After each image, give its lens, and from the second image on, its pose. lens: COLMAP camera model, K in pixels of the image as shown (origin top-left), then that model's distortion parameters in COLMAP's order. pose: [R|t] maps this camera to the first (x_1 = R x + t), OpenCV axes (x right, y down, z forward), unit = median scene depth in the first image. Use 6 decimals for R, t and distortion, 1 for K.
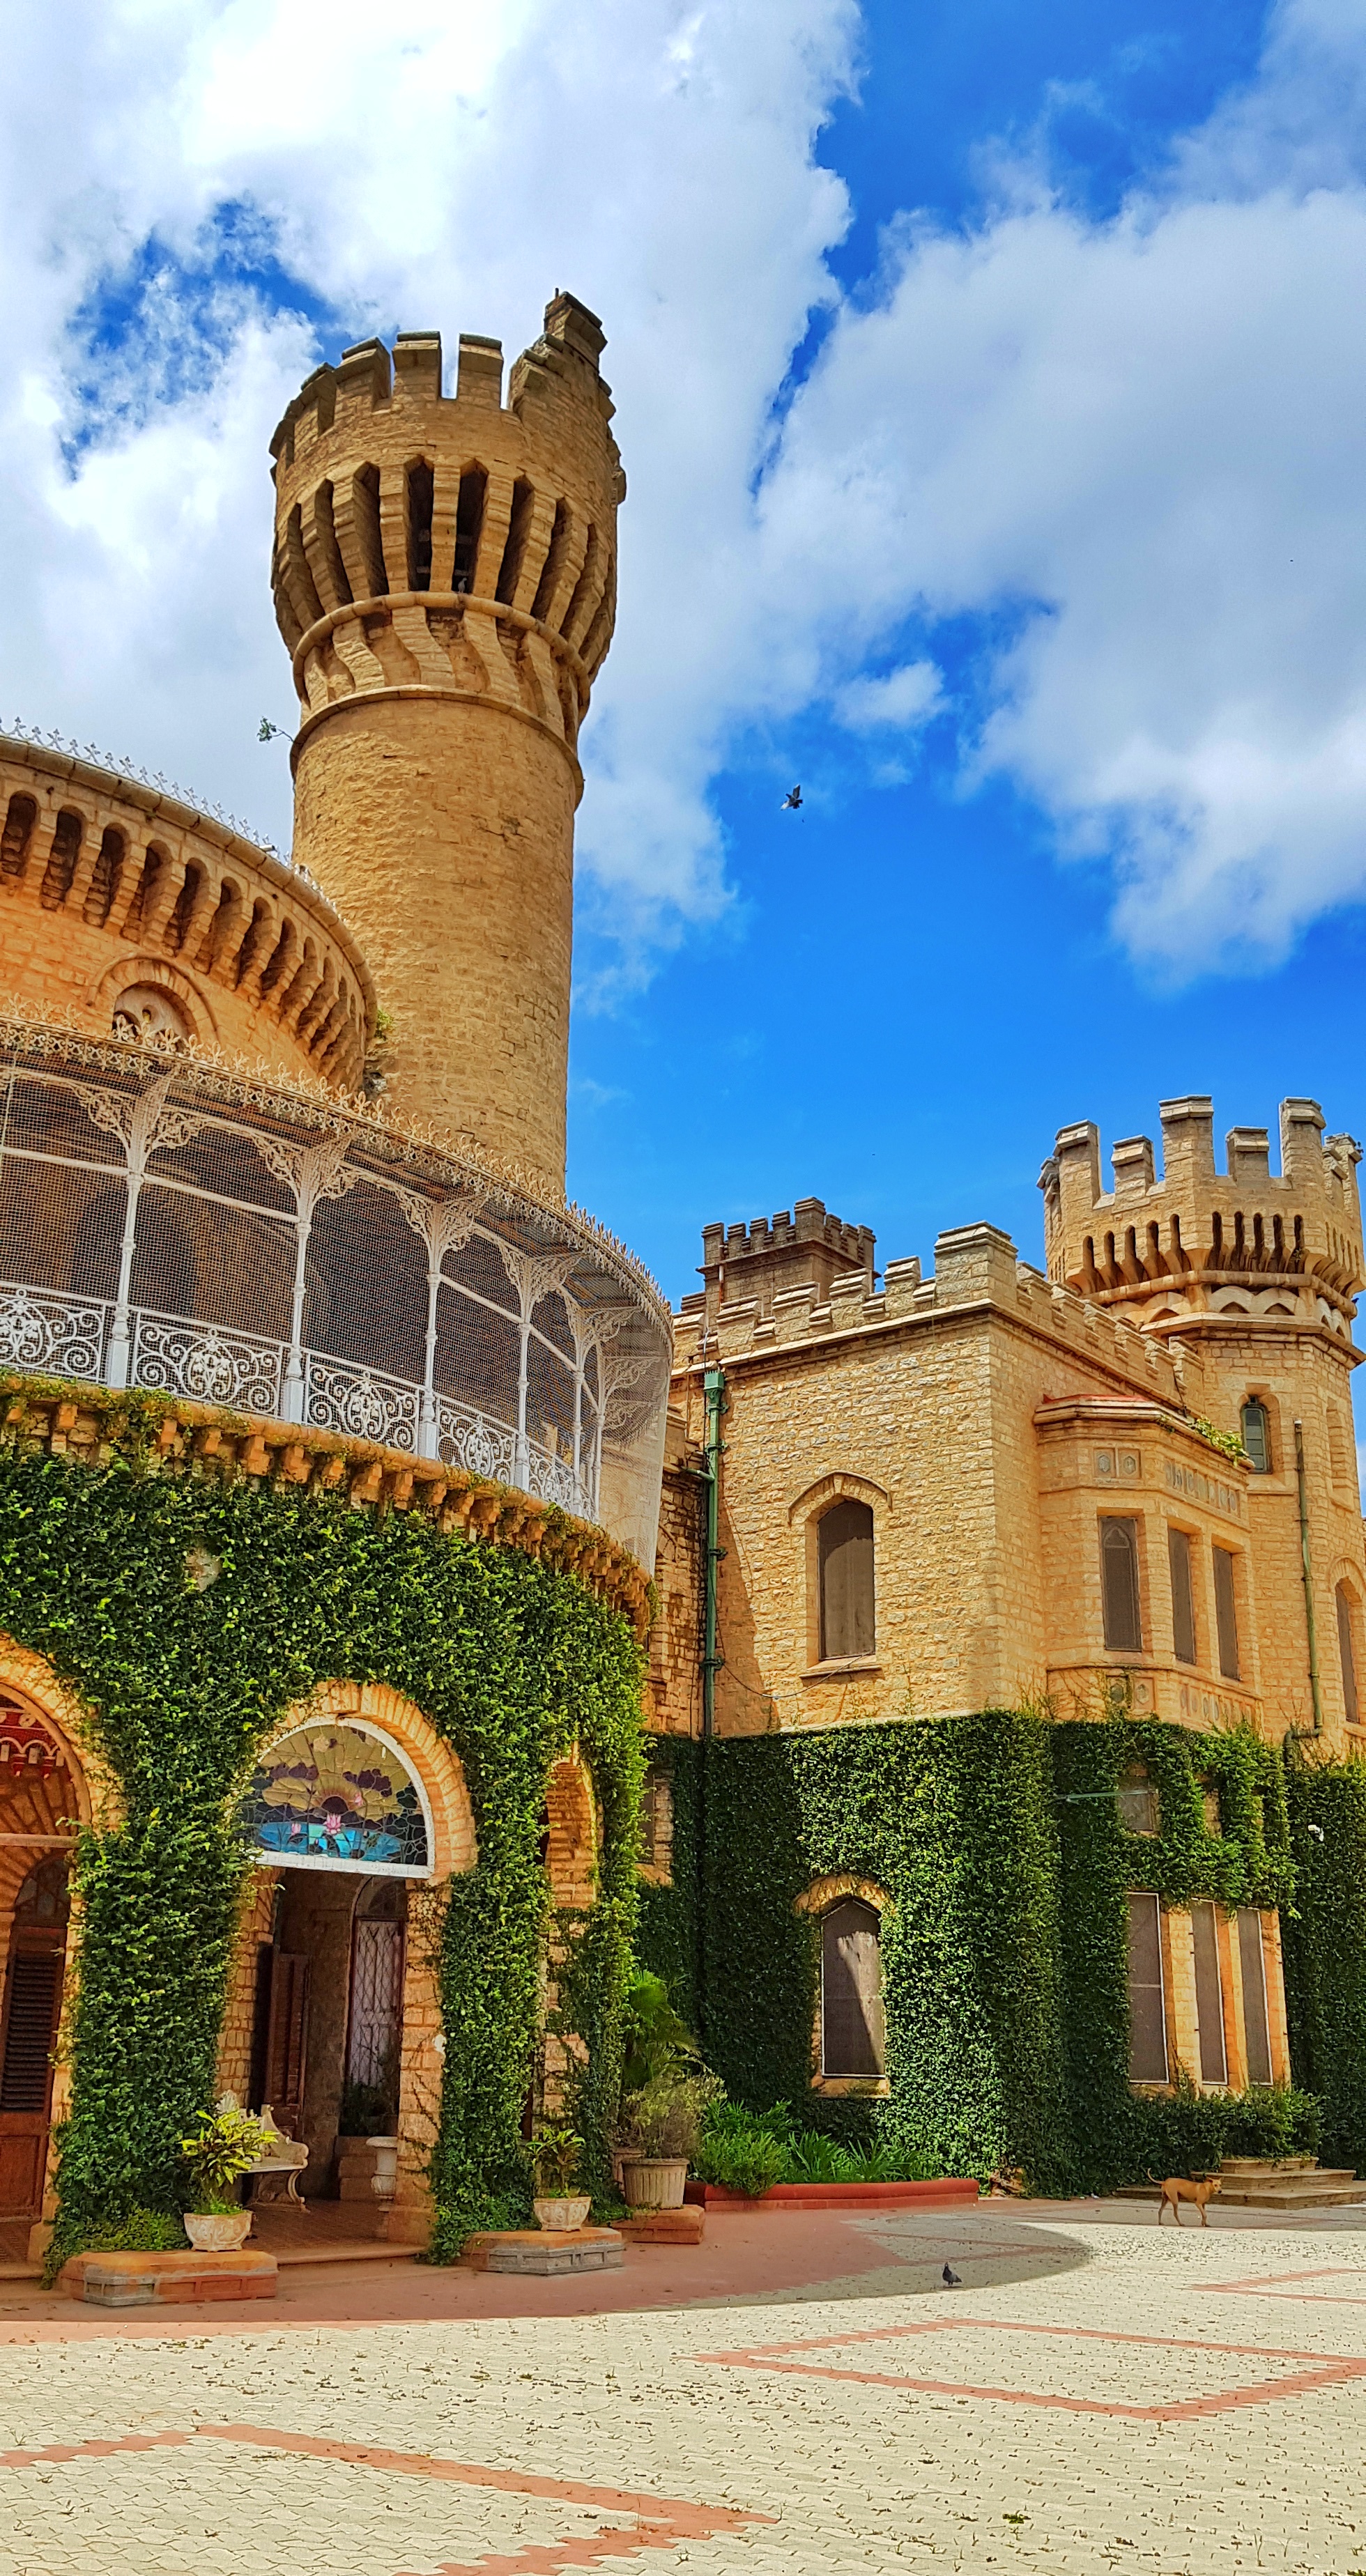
lens RADIAL K [[2176.9, 0, 678.9], [0, 2176.9, 1382.6], [0, 0, 1]] dist [0.047612, -0.005685]
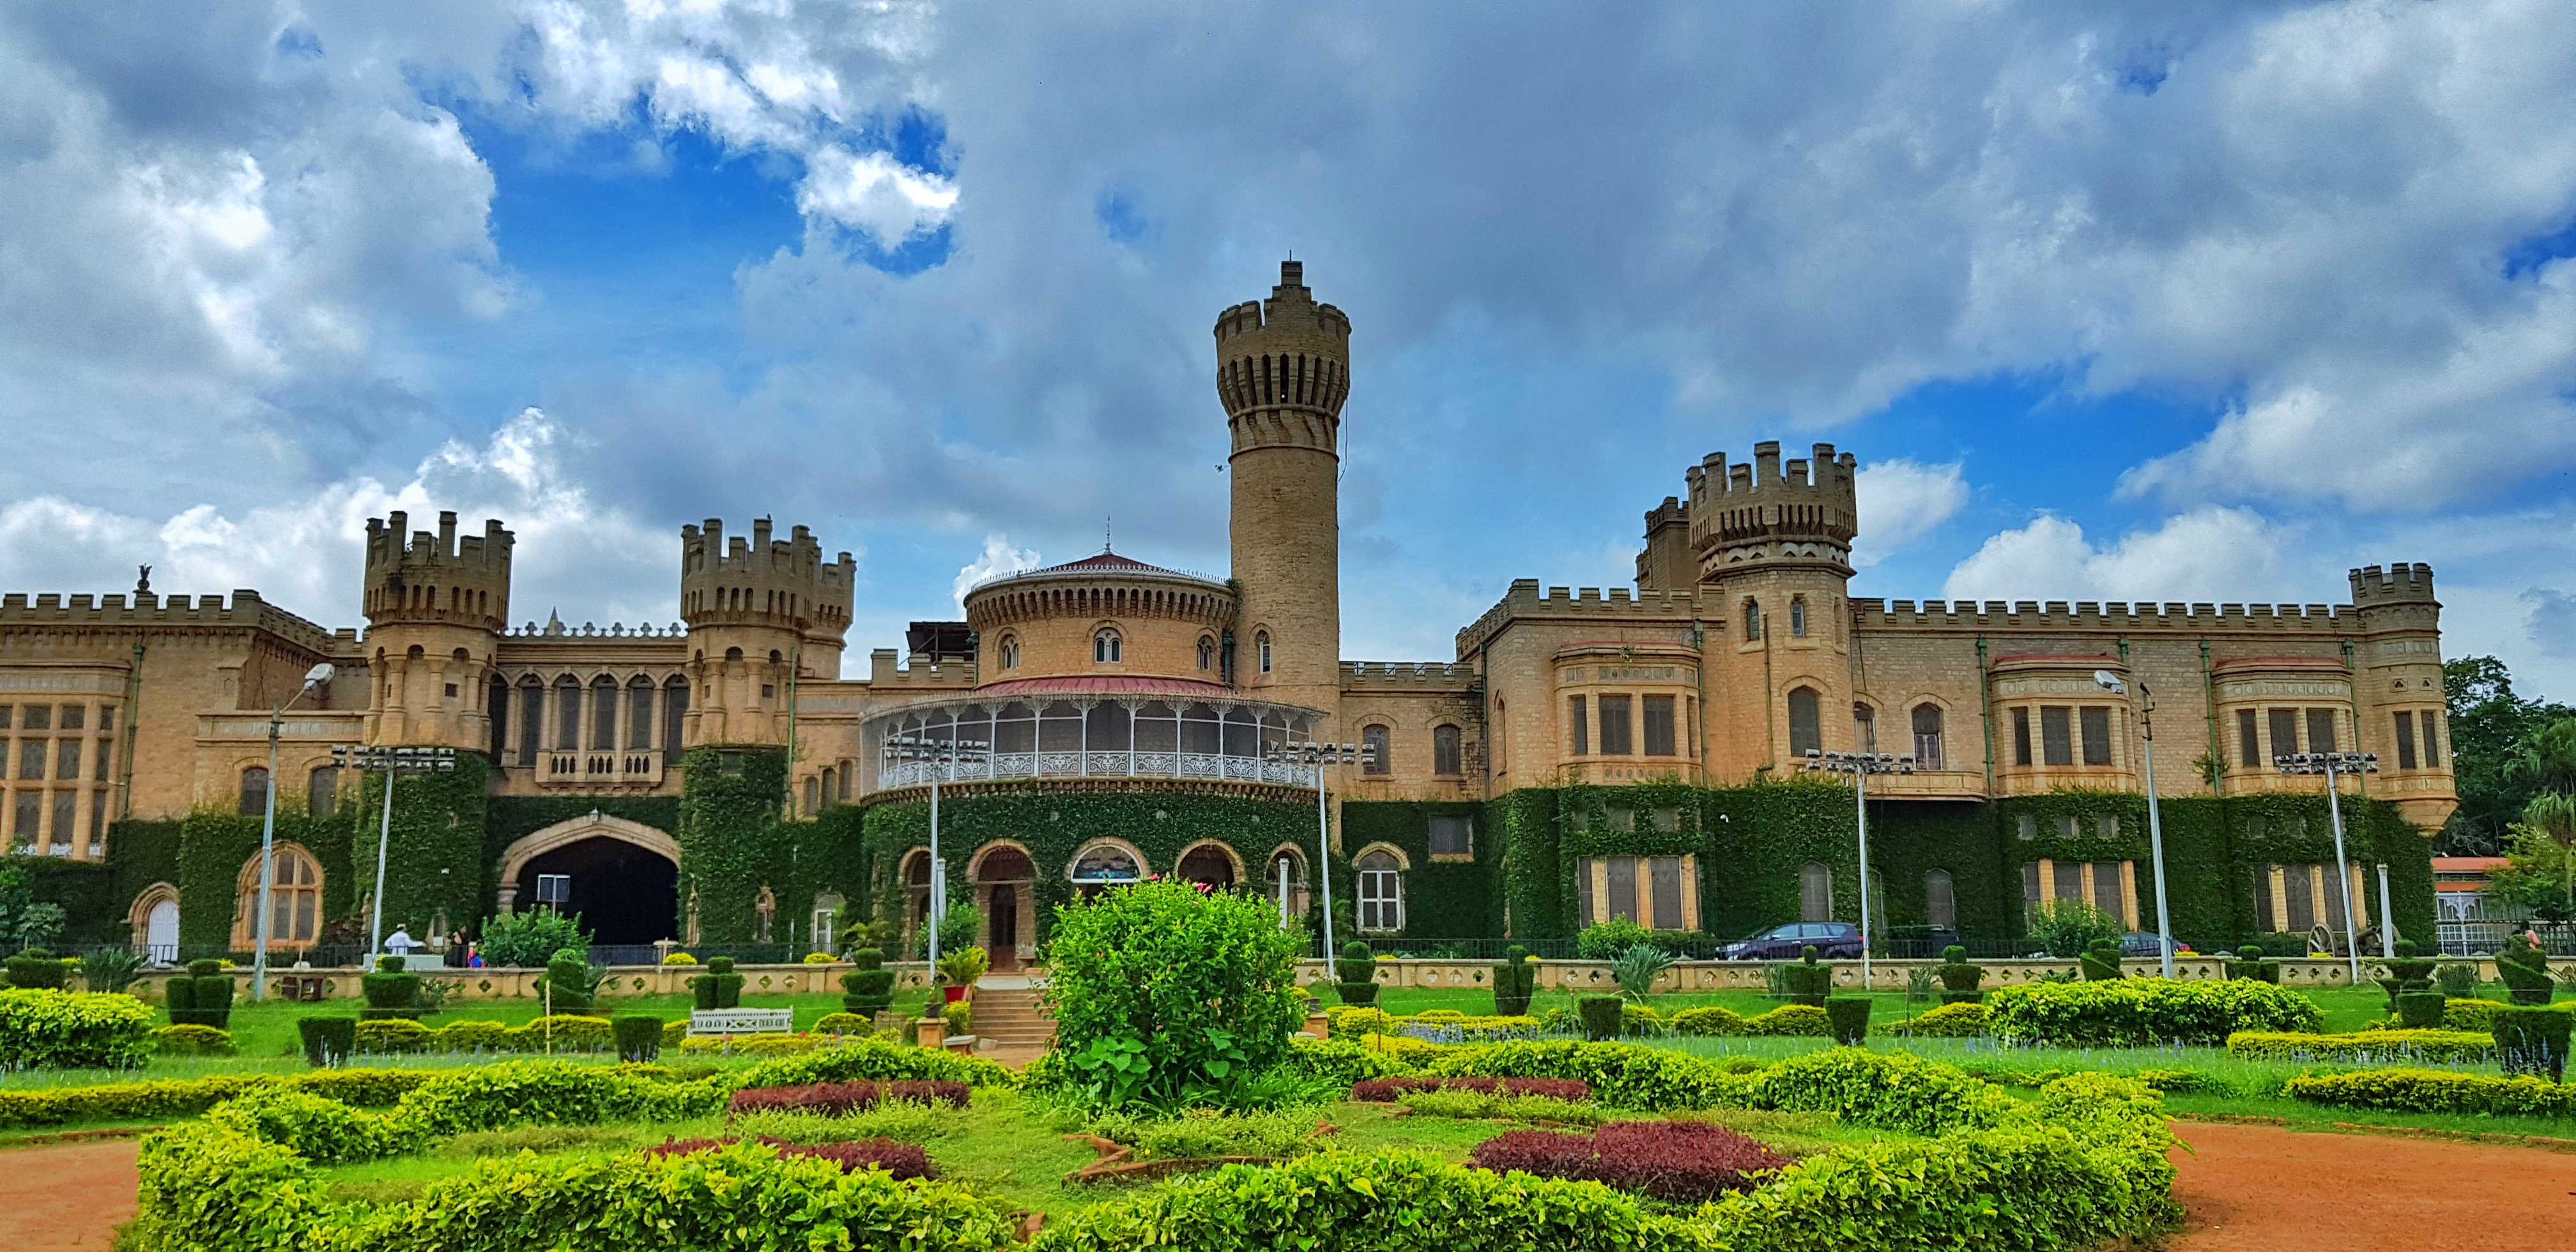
lens RADIAL K [[1991.1, 0, 1274.6], [0, 1991.1, 616.5], [0, 0, 1]] dist [0.140261, -0.283979]
pose [[0.699302, -0.141614, -0.700659, 1.518959], [0.227645, 0.973267, 0.030492, -0.165667], [0.677610, -0.180824, 0.712845, -0.743689]]
